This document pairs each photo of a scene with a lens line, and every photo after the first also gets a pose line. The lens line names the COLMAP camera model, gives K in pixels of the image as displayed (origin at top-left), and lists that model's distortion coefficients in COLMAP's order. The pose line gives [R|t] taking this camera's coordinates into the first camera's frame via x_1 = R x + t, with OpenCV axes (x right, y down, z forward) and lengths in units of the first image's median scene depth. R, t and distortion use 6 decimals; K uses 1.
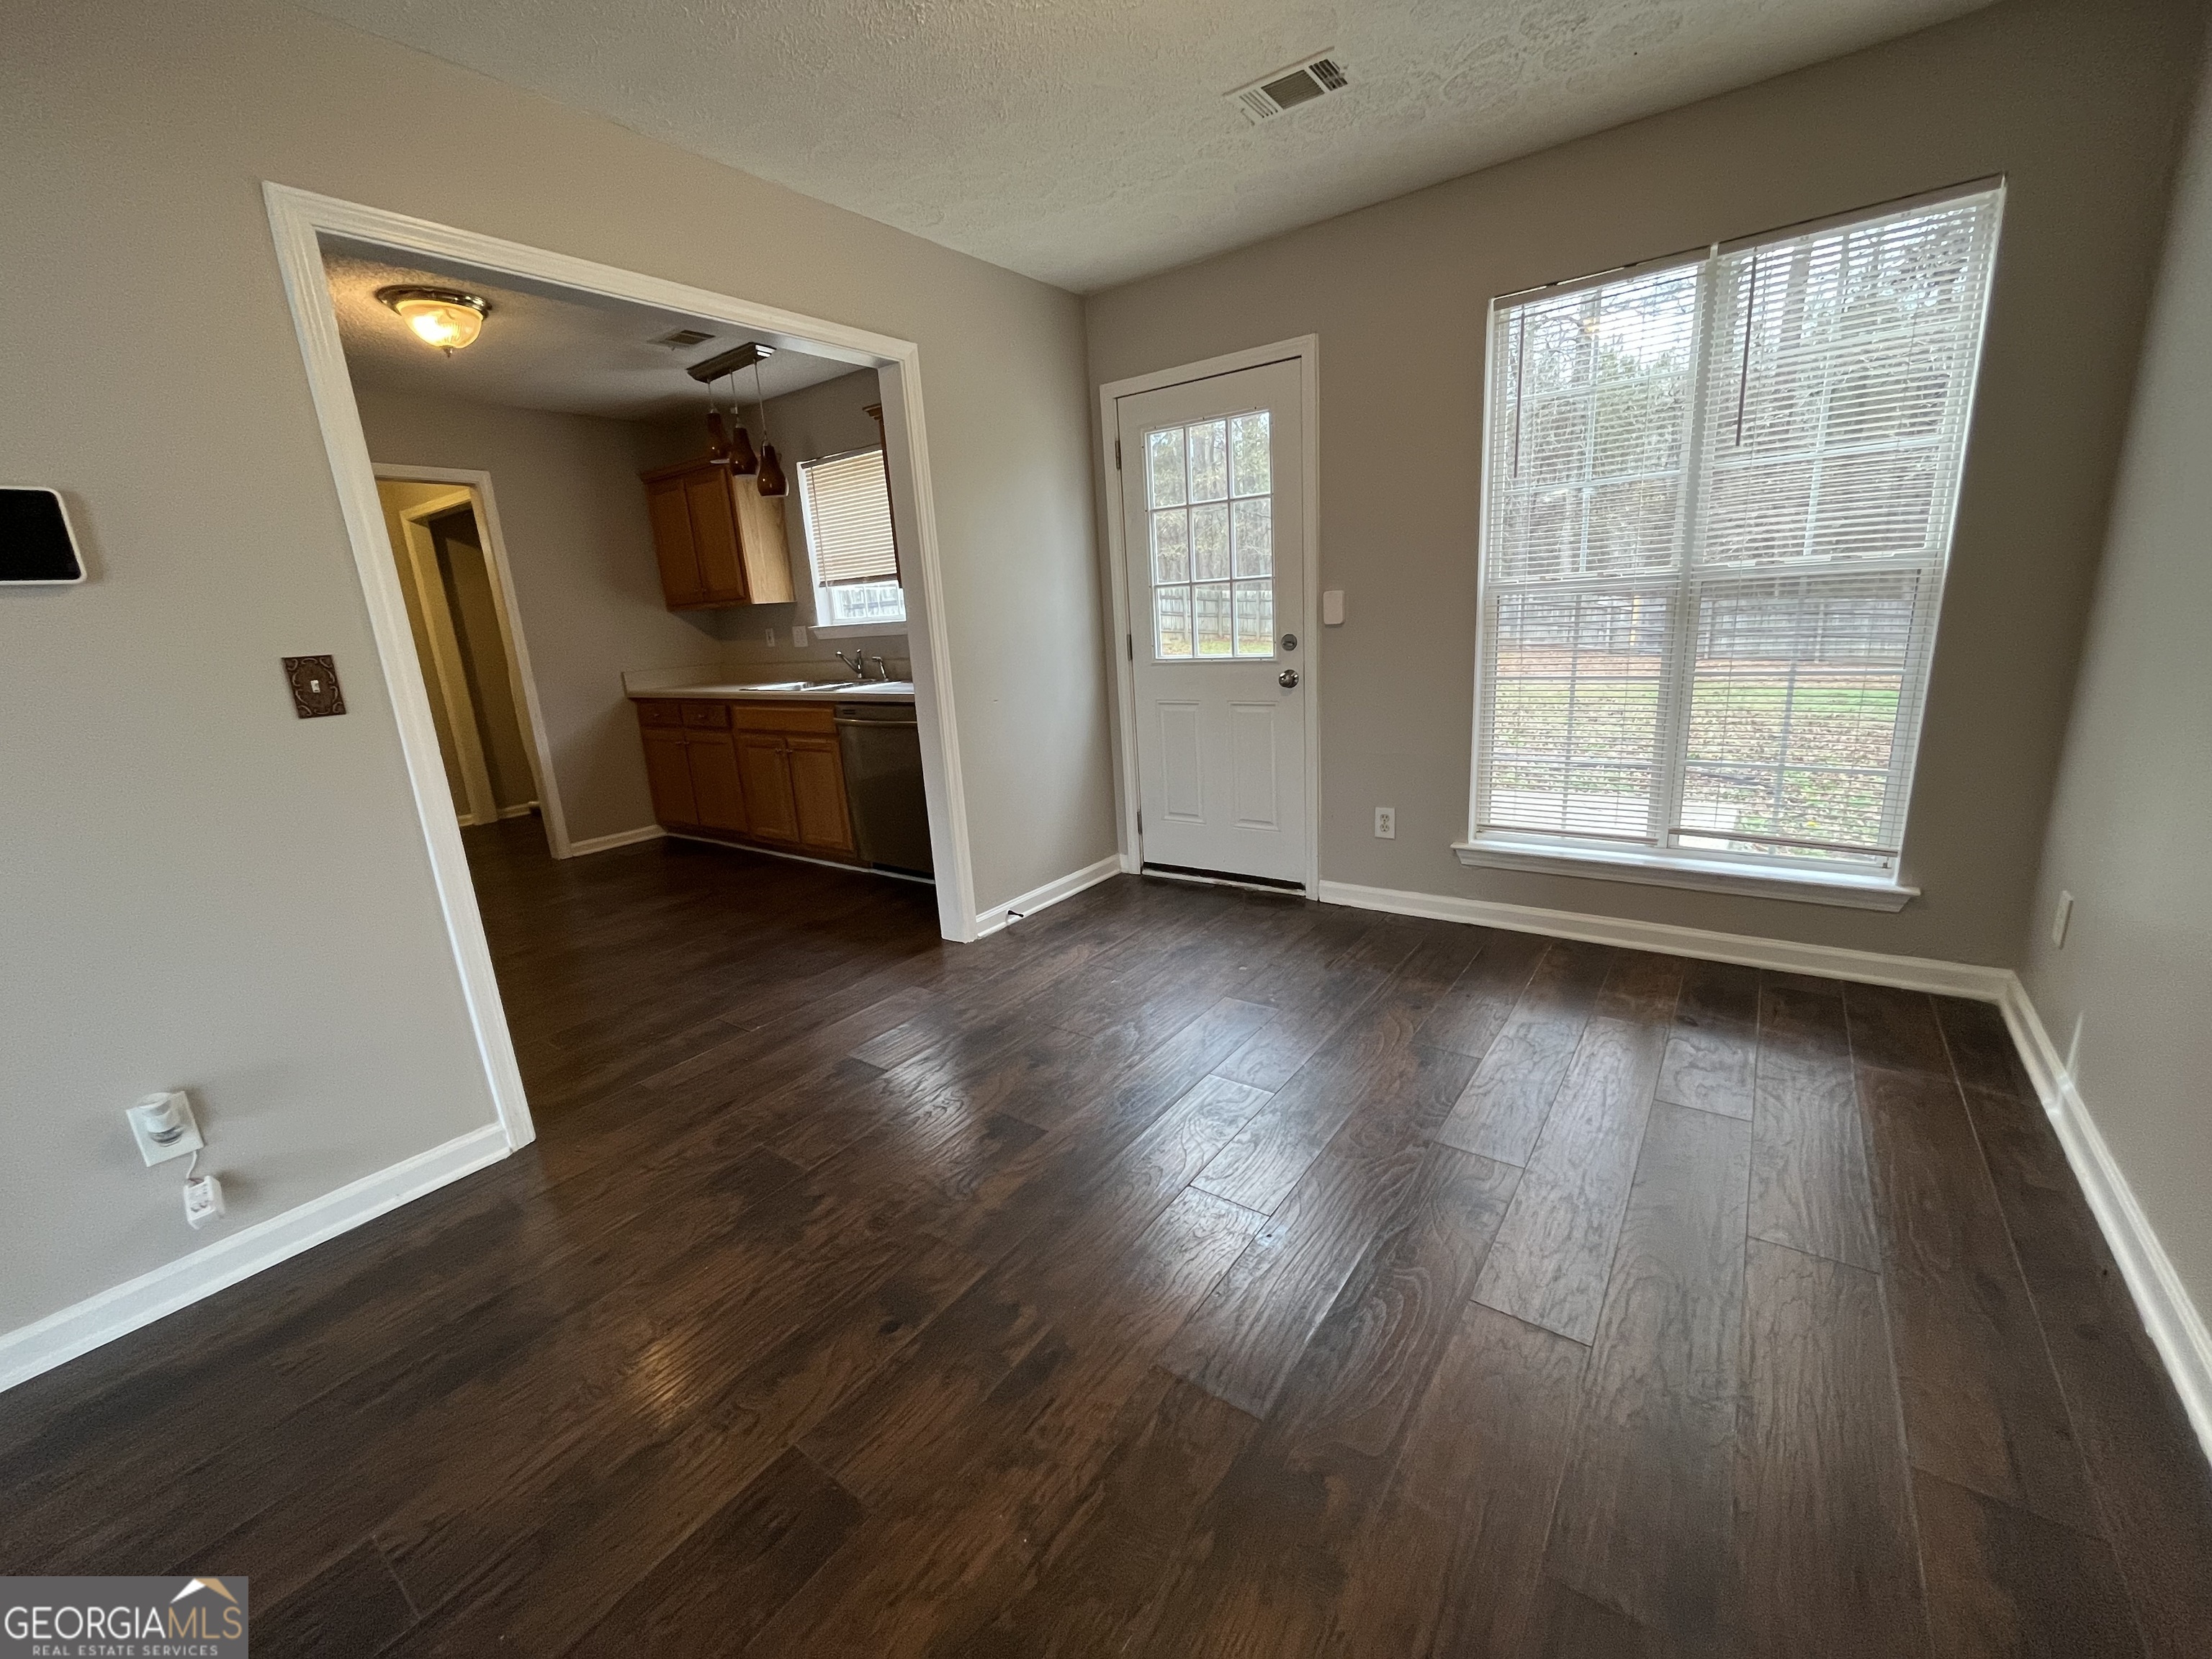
lens RADIAL K [[893.3, 0, 1102.6], [0, 893.3, 829.6], [0, 0, 1]] dist [-0.002917, -0.000052]
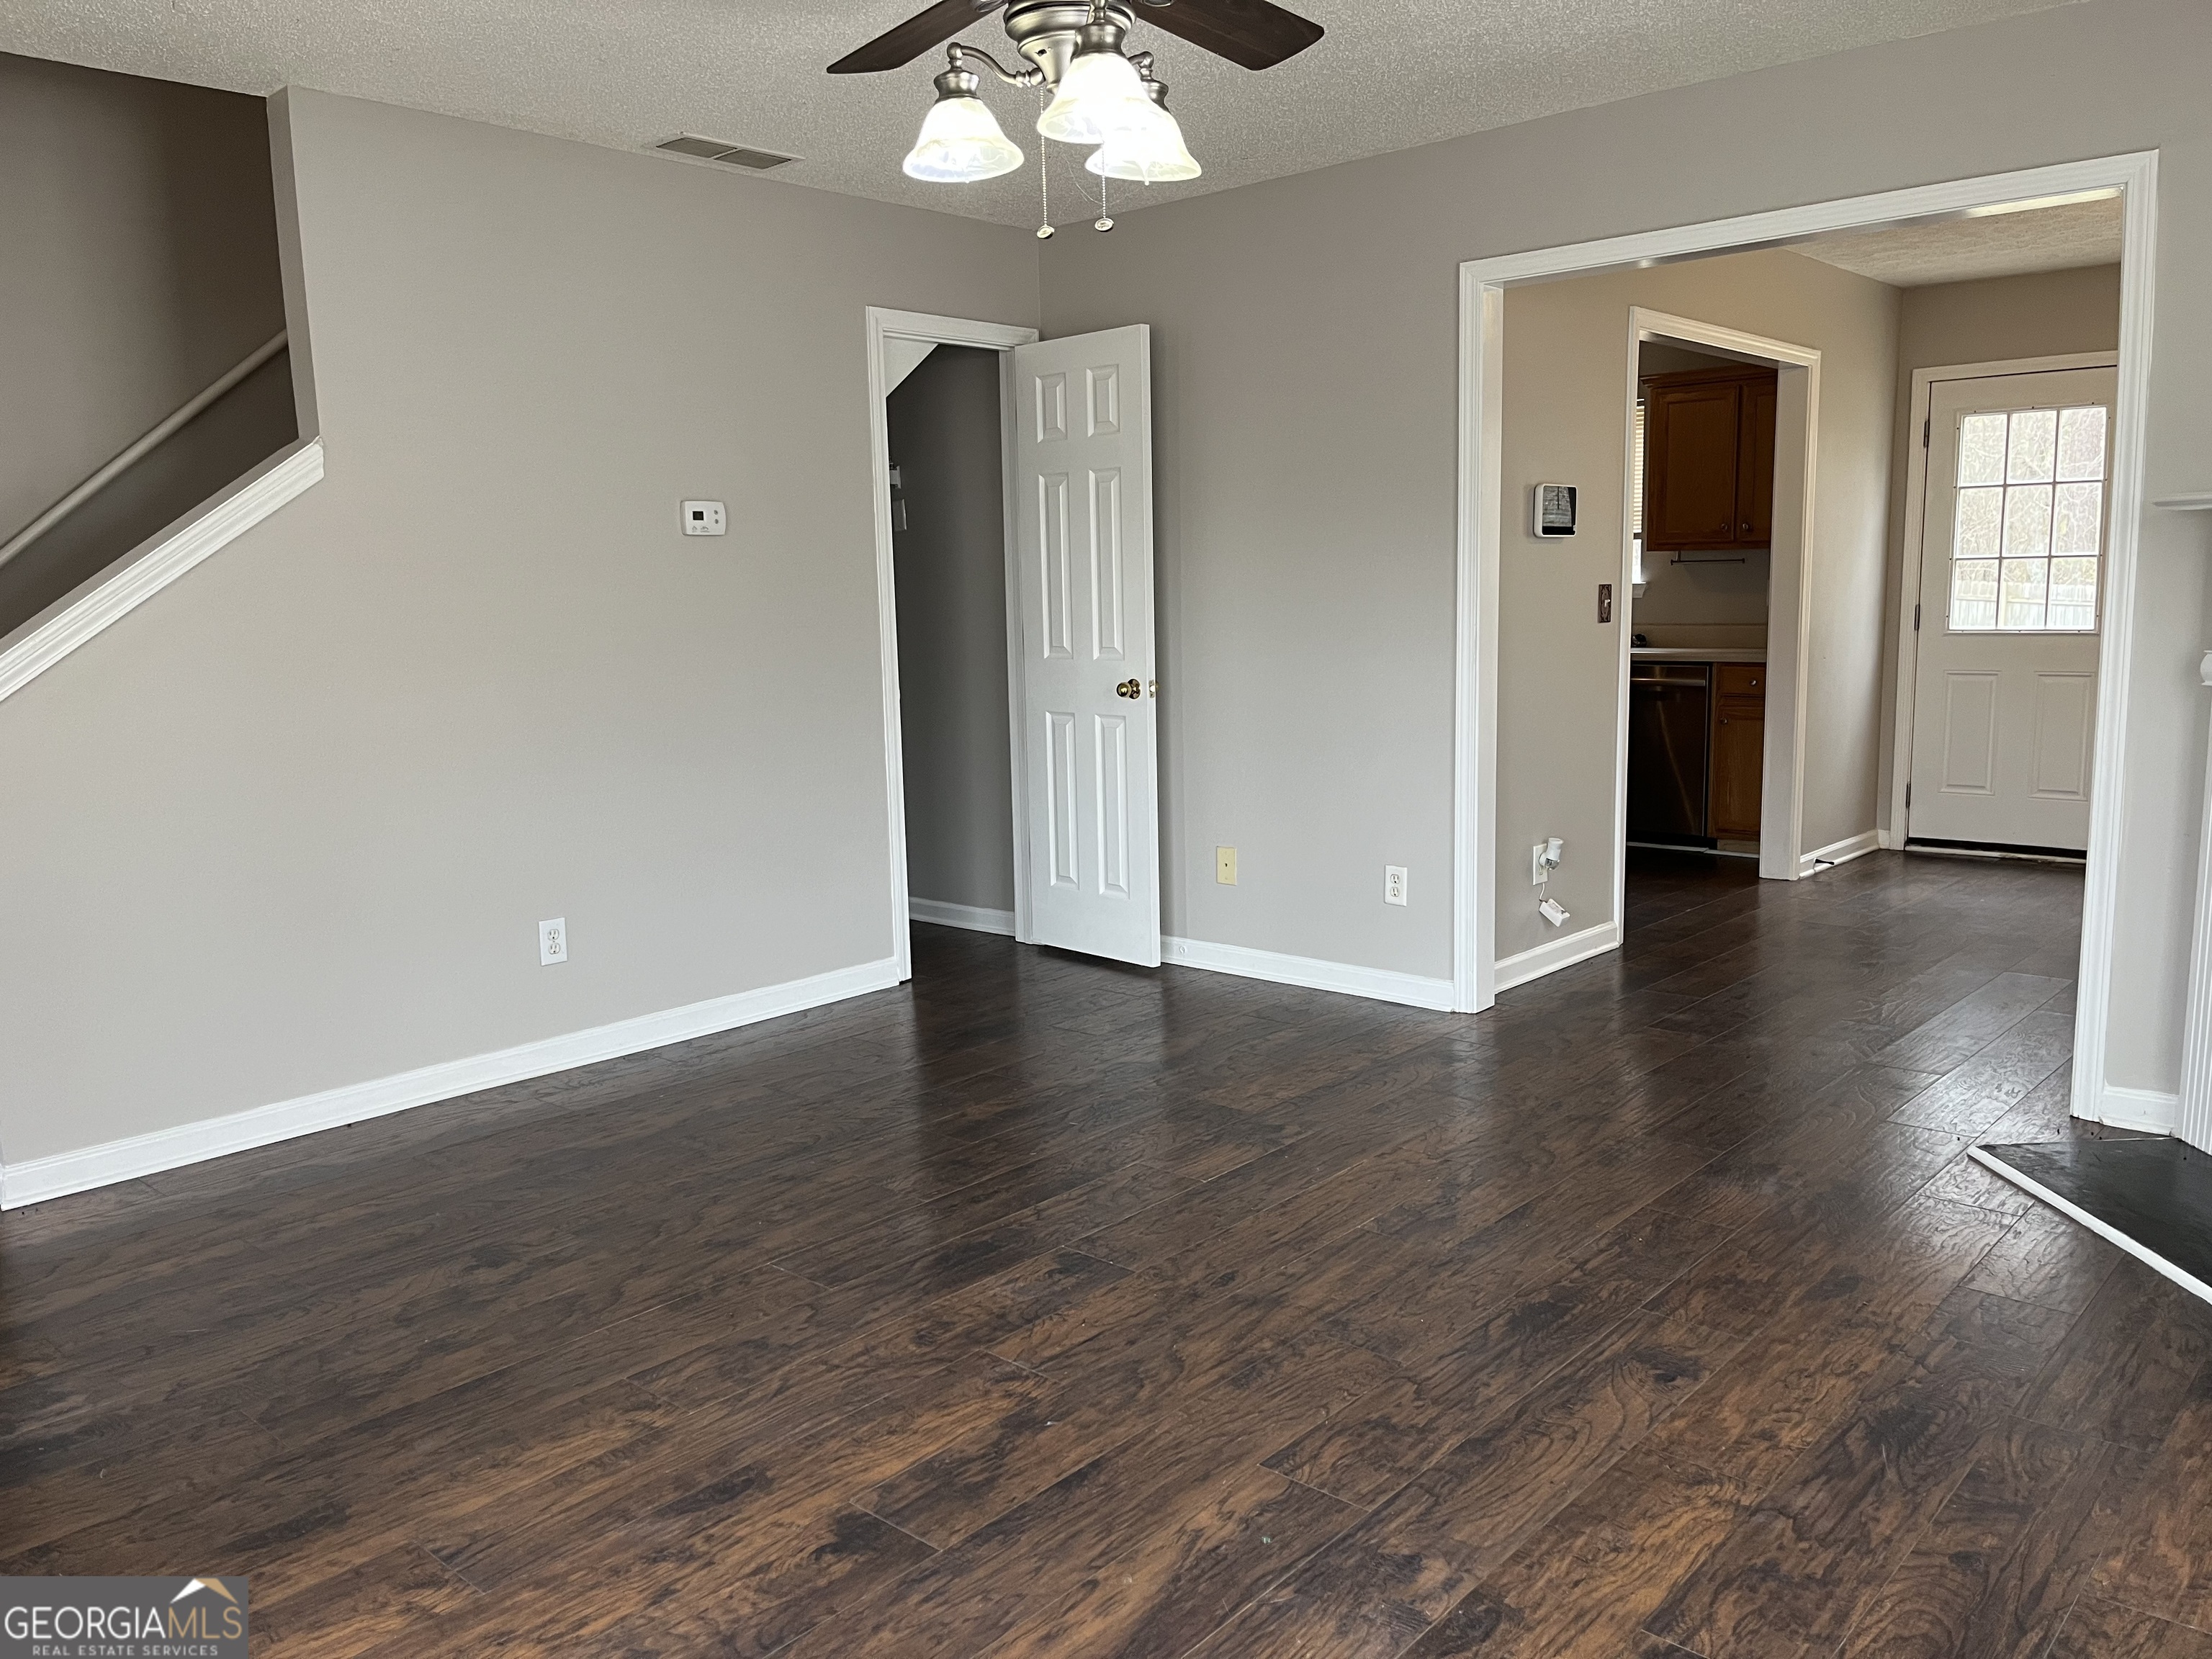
lens RADIAL K [[1668.8, 0, 1108.6], [0, 1668.8, 840.2], [0, 0, 1]] dist [0.067464, -0.096956]
pose [[0.994218, 0.055038, -0.092200, -0.967700], [-0.063109, 0.994203, -0.087047, 0.378274], [0.086874, 0.092362, 0.991928, -1.325133]]
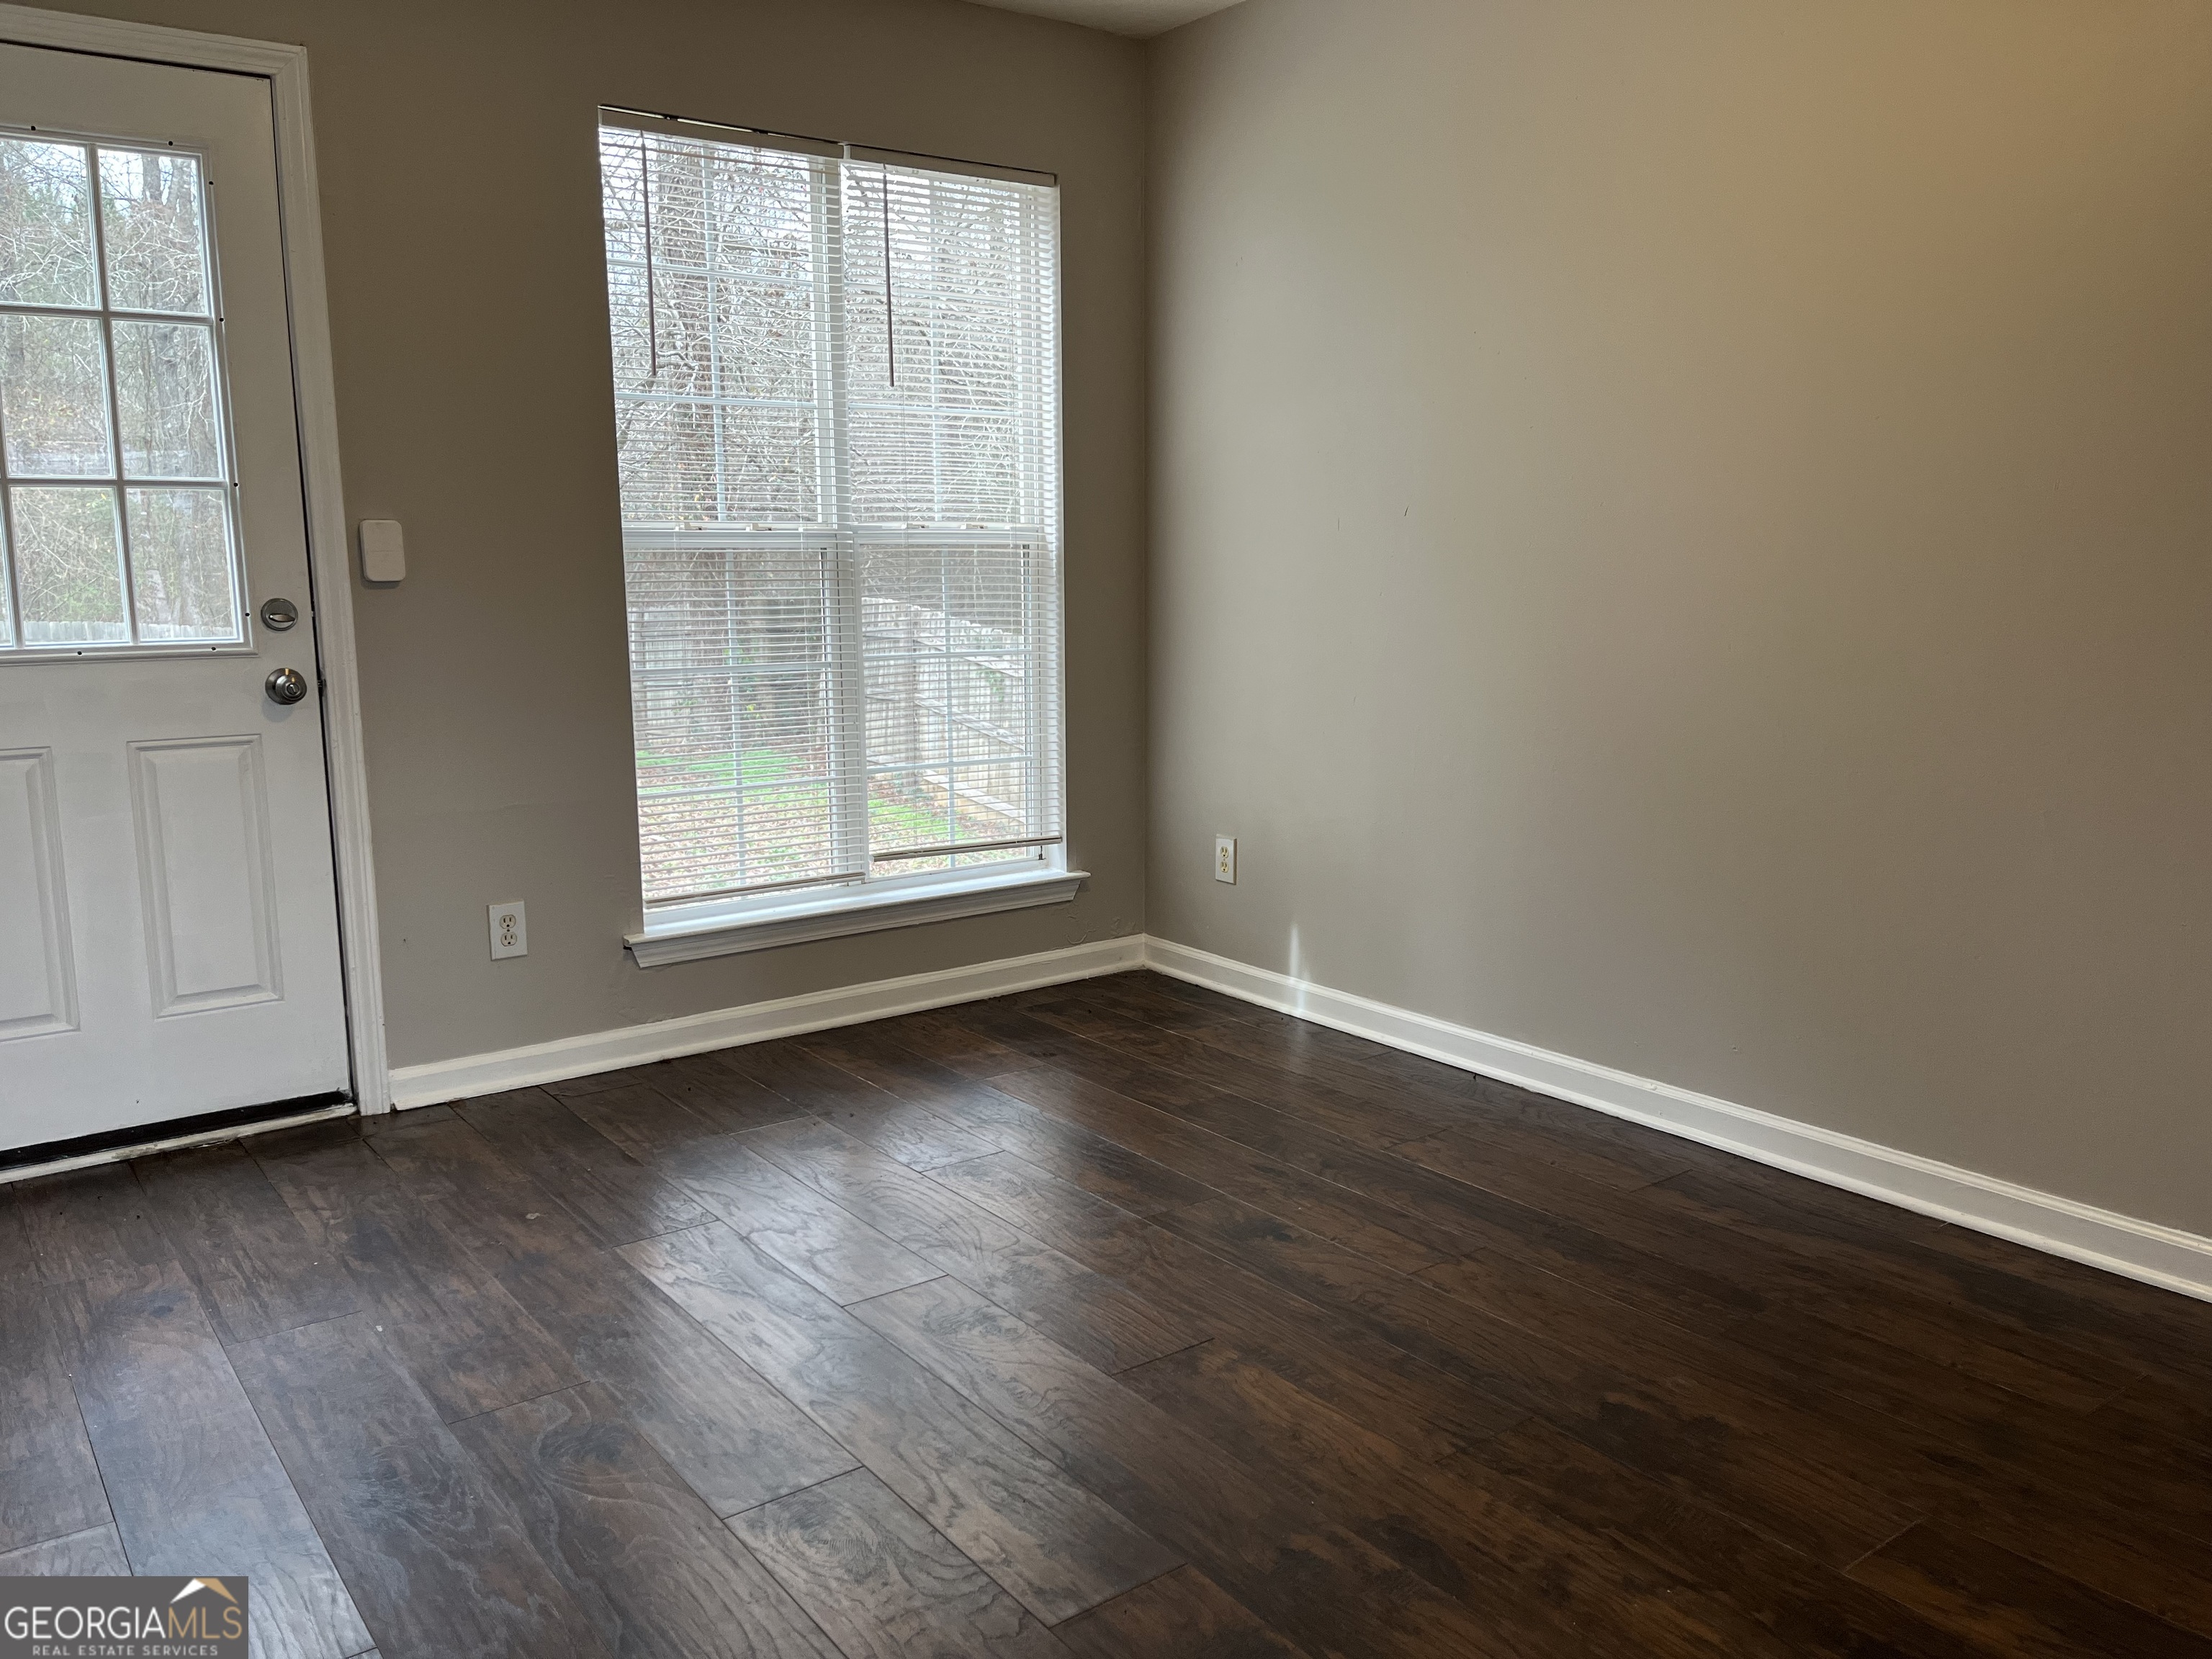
lens RADIAL K [[1668.8, 0, 1109.5], [0, 1668.8, 834.1], [0, 0, 1]] dist [0.067464, -0.096956]
pose [[0.289856, -0.096876, 0.952155, -0.720768], [0.220890, 0.974776, 0.031934, -0.020519], [-0.931231, 0.201065, 0.303943, 0.377395]]
